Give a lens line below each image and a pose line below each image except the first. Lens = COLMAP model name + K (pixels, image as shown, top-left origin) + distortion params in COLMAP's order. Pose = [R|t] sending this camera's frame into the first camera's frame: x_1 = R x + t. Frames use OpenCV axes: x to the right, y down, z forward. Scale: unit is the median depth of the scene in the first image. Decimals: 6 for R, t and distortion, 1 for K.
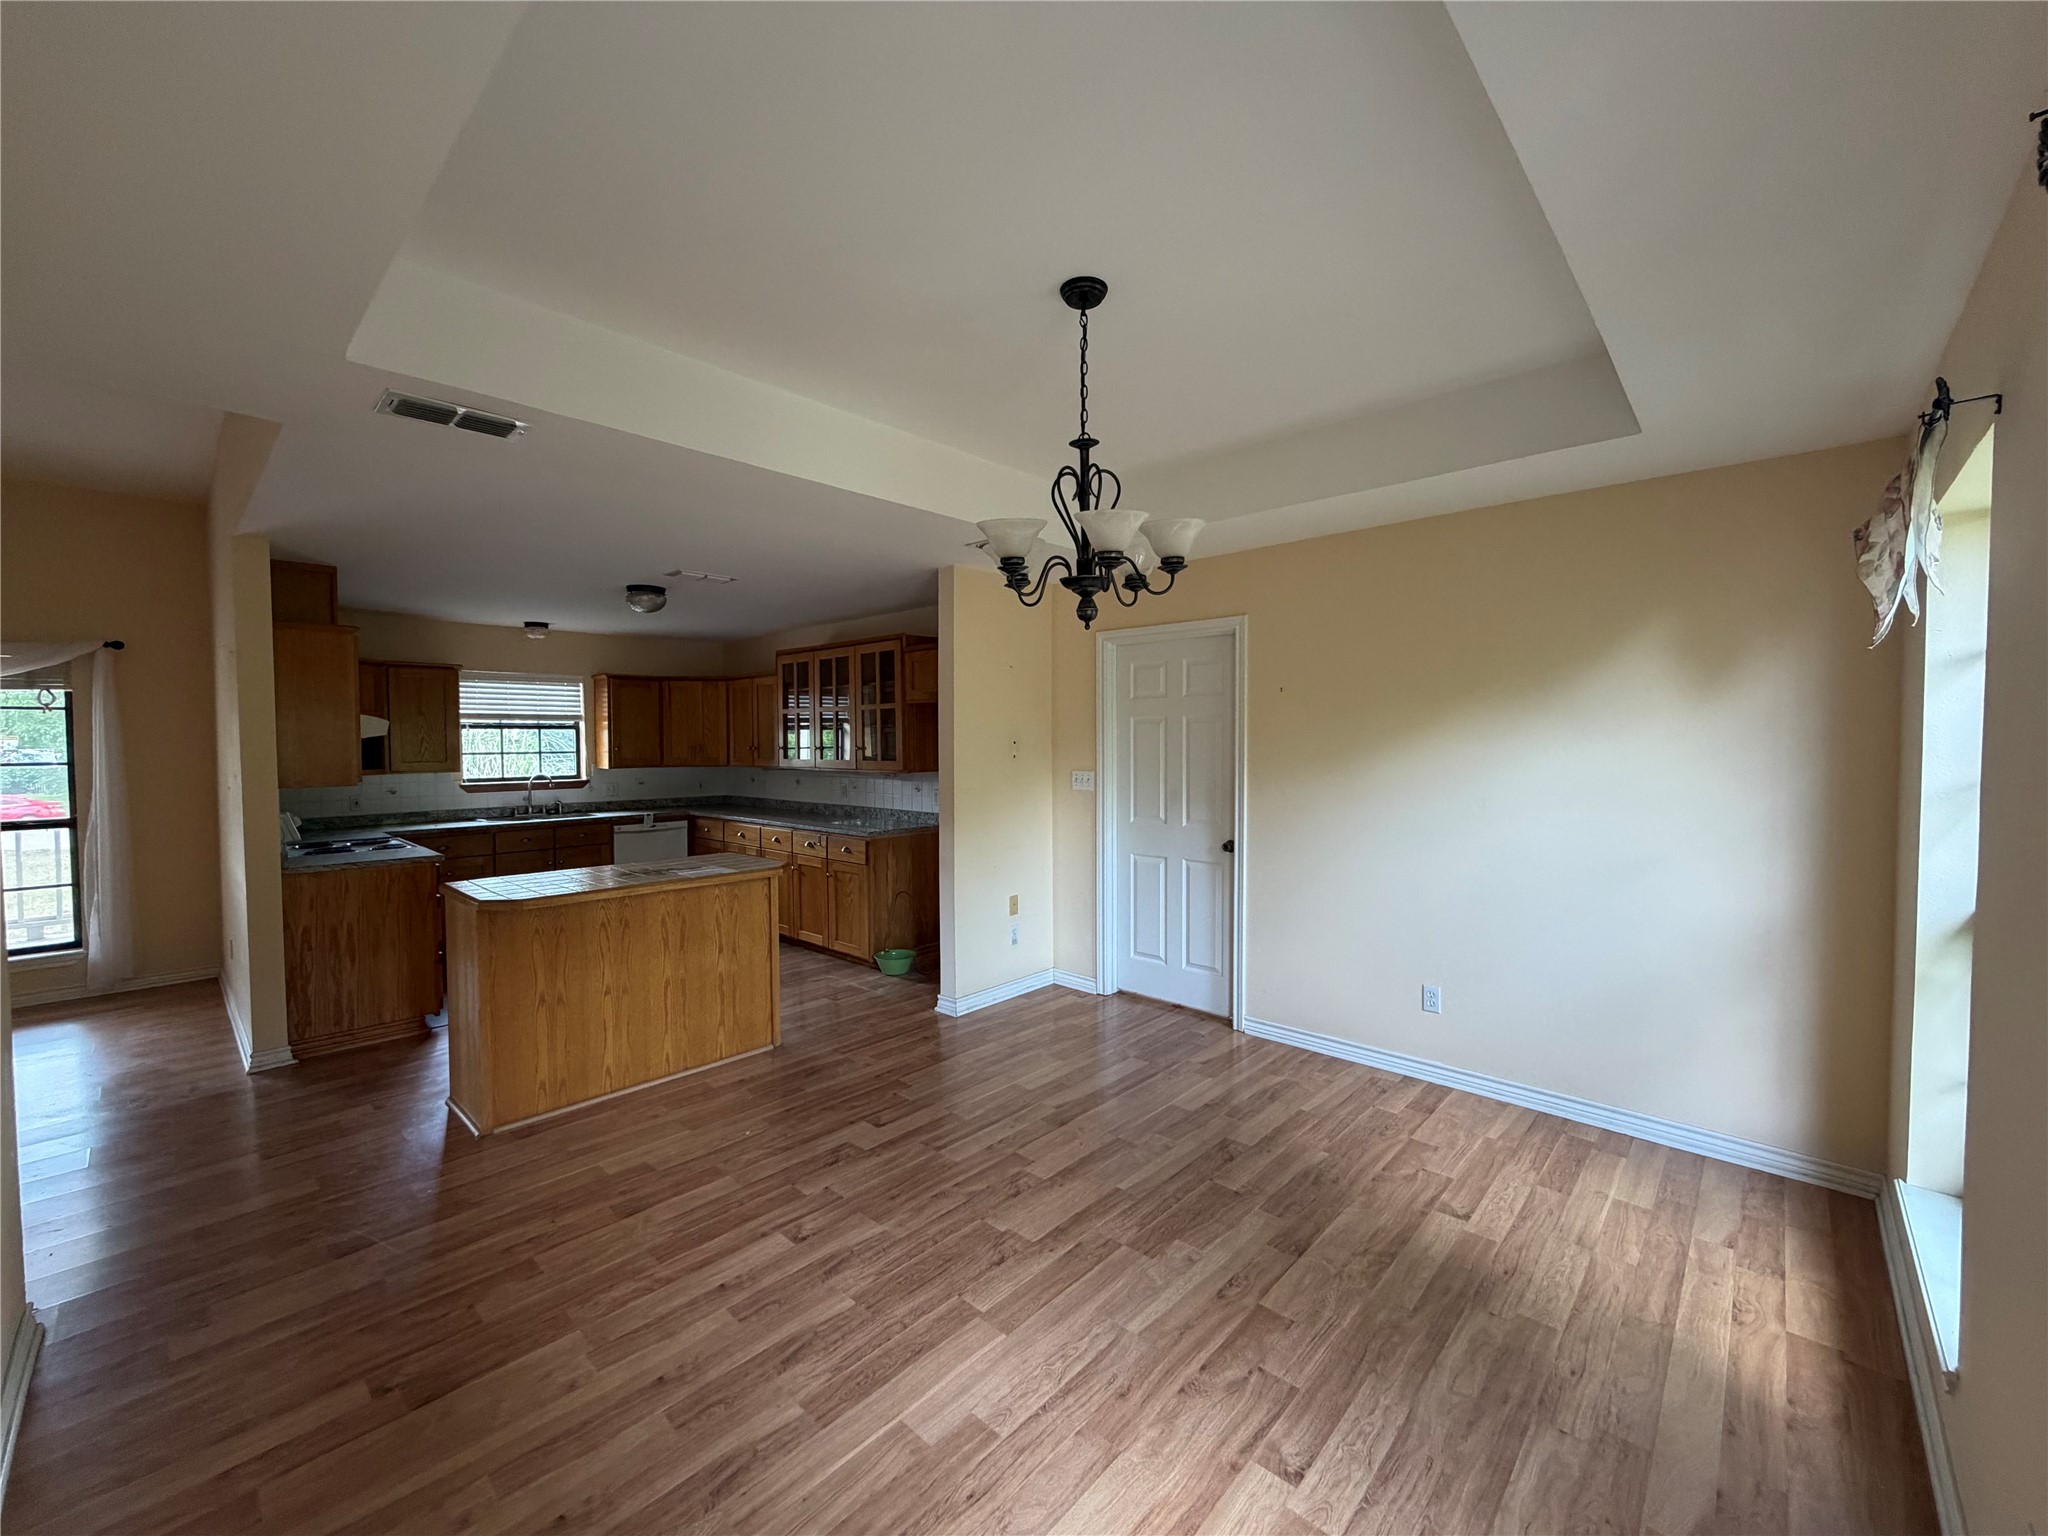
lens RADIAL K [[822.5, 0, 1020.3], [0, 822.5, 761.3], [0, 0, 1]] dist [-0.002368, 0.000029]
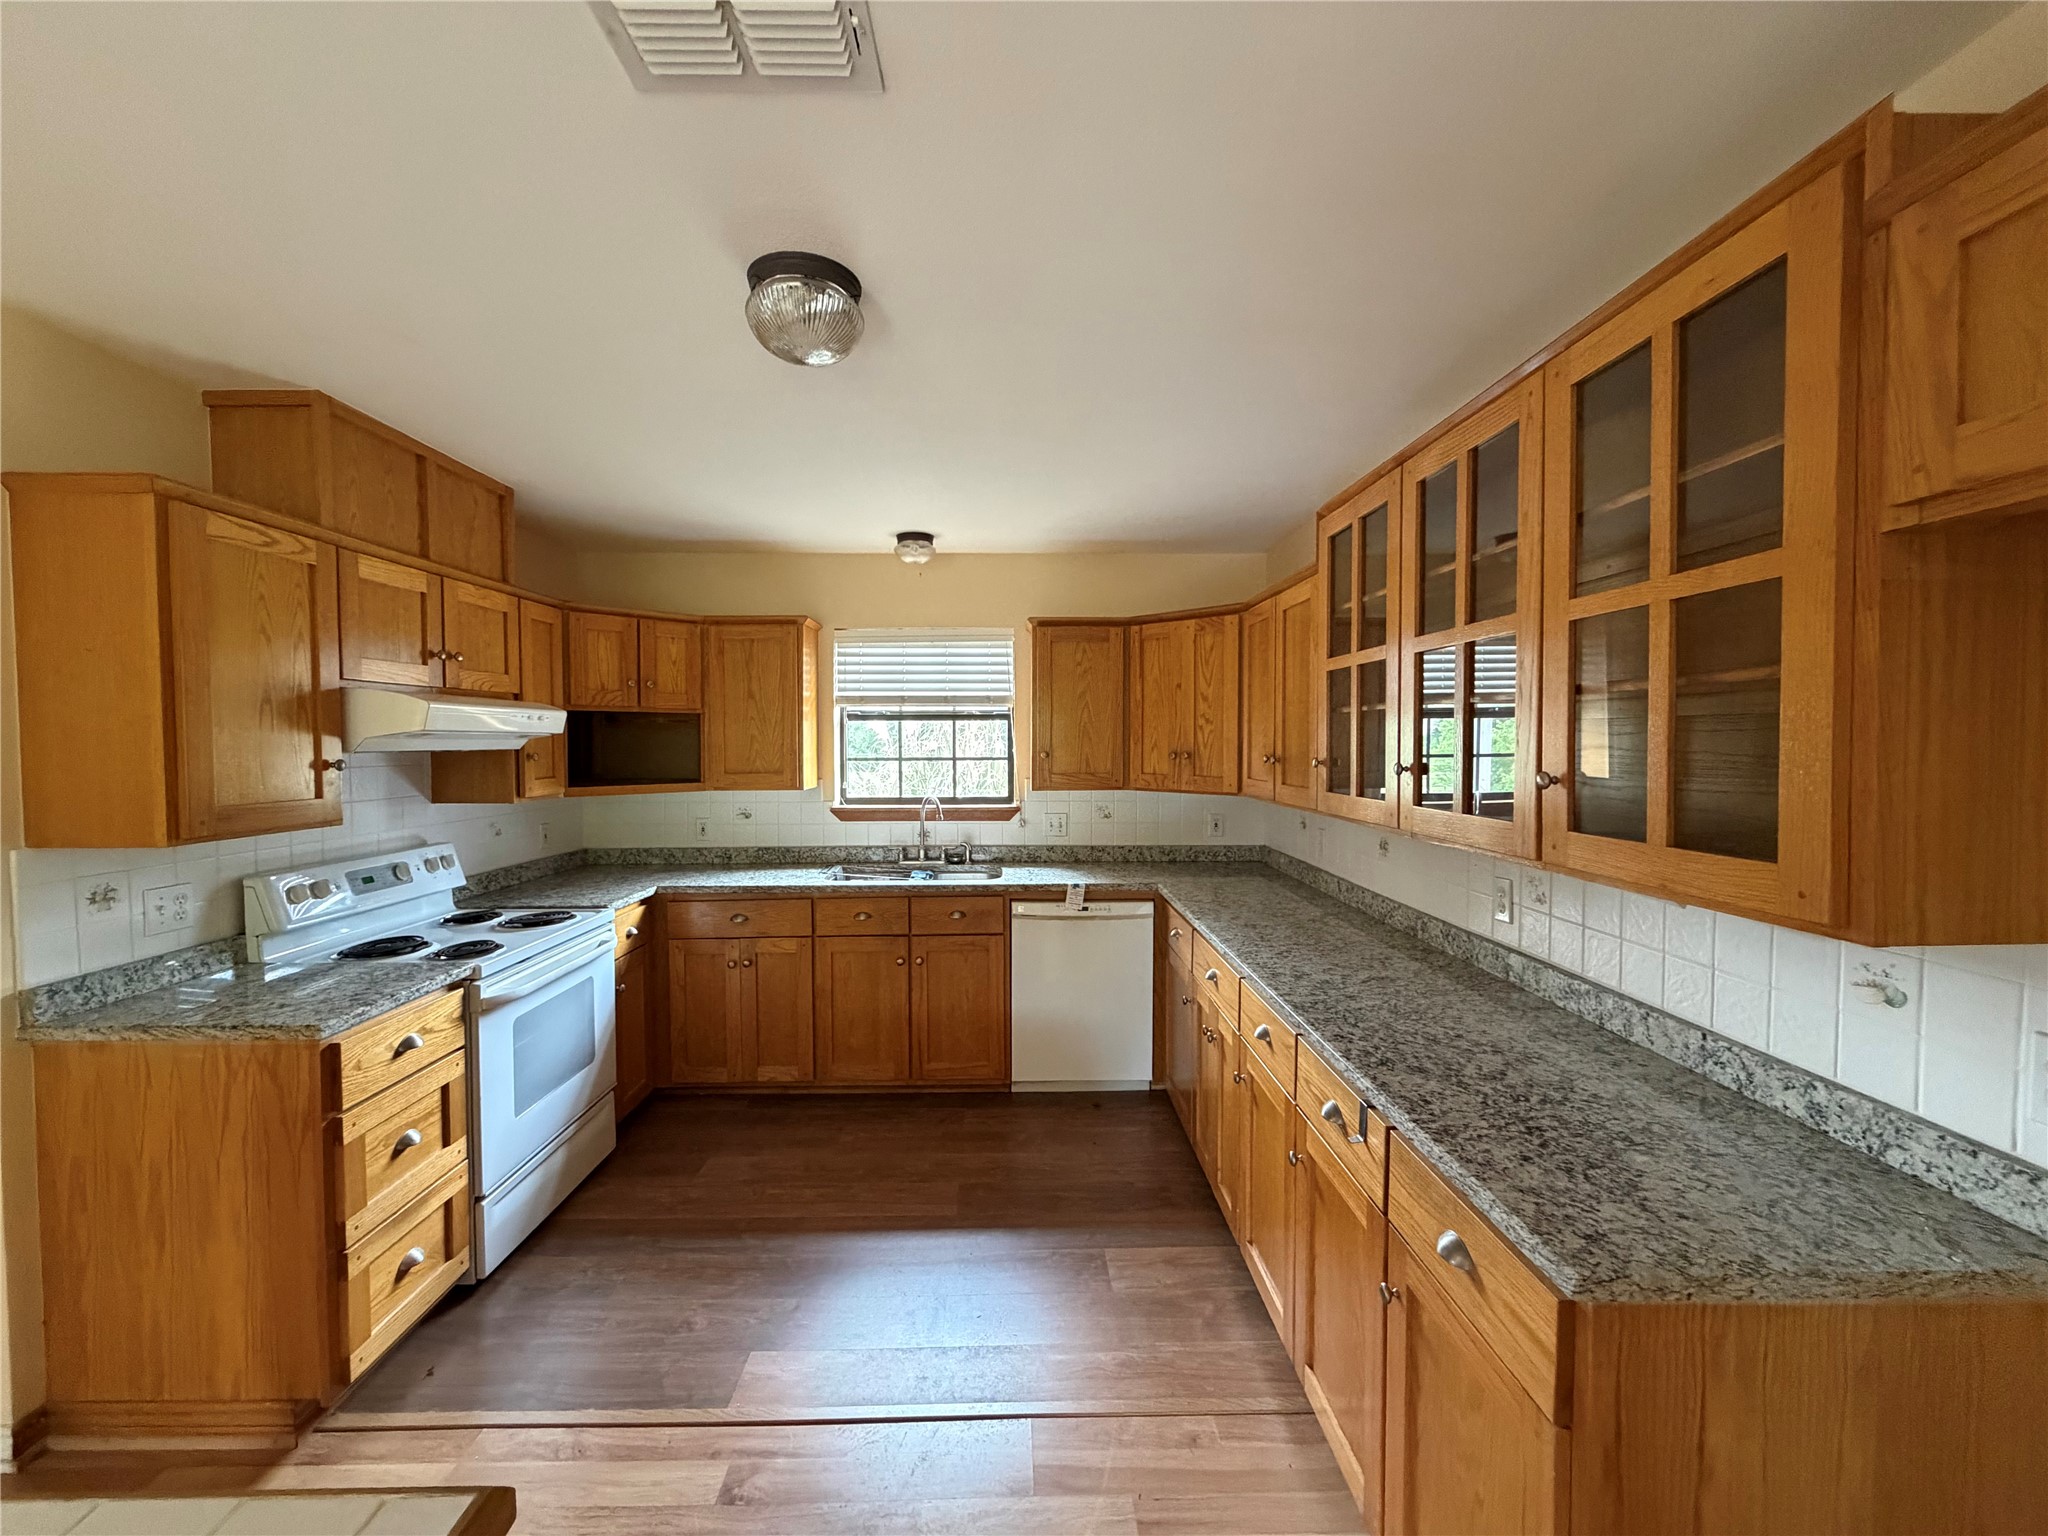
lens RADIAL K [[822.5, 0, 1020.3], [0, 822.5, 761.3], [0, 0, 1]] dist [-0.002368, 0.000029]
pose [[0.701165, 0.024172, -0.712589, -0.119408], [-0.020718, 0.999694, 0.013526, -0.018839], [0.712698, 0.005279, 0.701451, 0.639421]]
